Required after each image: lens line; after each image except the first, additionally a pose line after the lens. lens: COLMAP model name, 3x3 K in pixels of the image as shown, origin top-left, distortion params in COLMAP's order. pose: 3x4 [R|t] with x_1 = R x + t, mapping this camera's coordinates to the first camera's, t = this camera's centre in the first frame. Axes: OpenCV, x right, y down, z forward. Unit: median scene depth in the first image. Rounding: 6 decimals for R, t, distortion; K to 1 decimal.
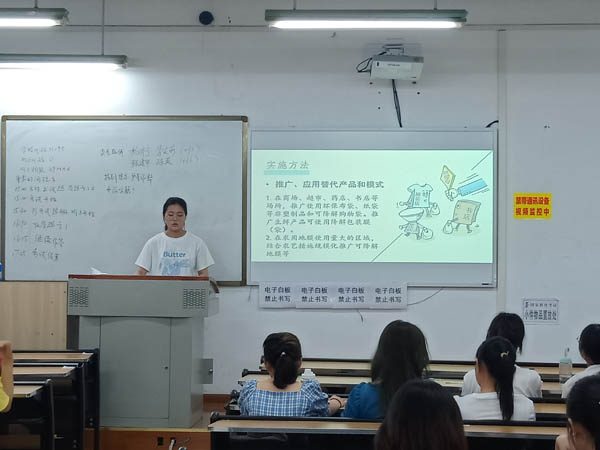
lens RADIAL K [[1370.4, 0, 300.0], [0, 1370.4, 225.0], [0, 0, 1]] dist [0.149651, -0.473009]
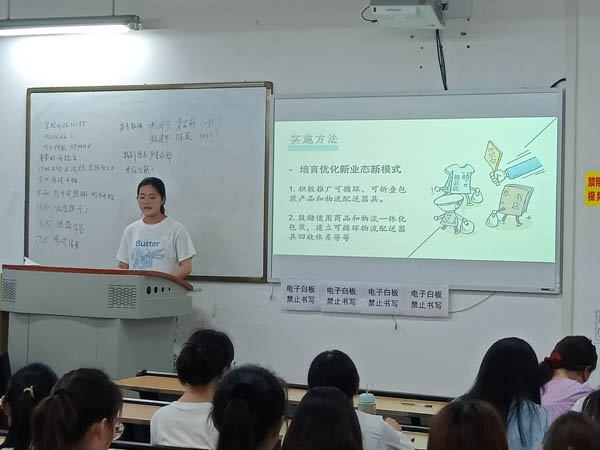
lens RADIAL K [[1370.4, 0, 300.0], [0, 1370.4, 225.0], [0, 0, 1]] dist [0.149651, -0.473009]
pose [[0.929838, 0.012316, -0.367763, 0.290426], [-0.010056, 0.999917, 0.008062, 0.001708], [0.367832, -0.003798, 0.929884, 0.224557]]
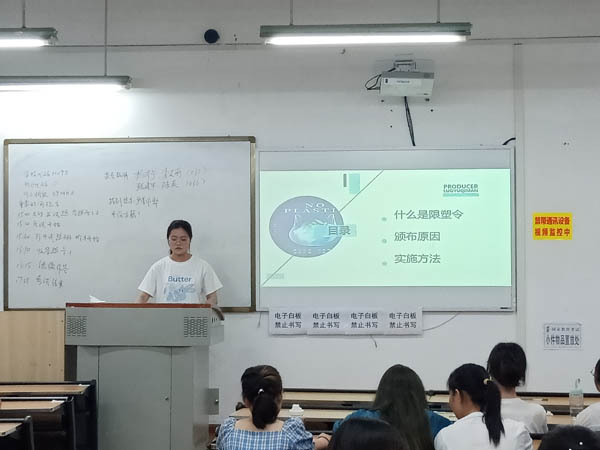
lens RADIAL K [[1370.4, 0, 300.0], [0, 1370.4, 225.0], [0, 0, 1]] dist [0.149651, -0.473009]
pose [[0.999385, -0.010837, -0.033363, 0.025089], [0.010382, 0.999851, -0.013775, -0.003223], [0.033508, 0.013421, 0.999348, 0.034349]]
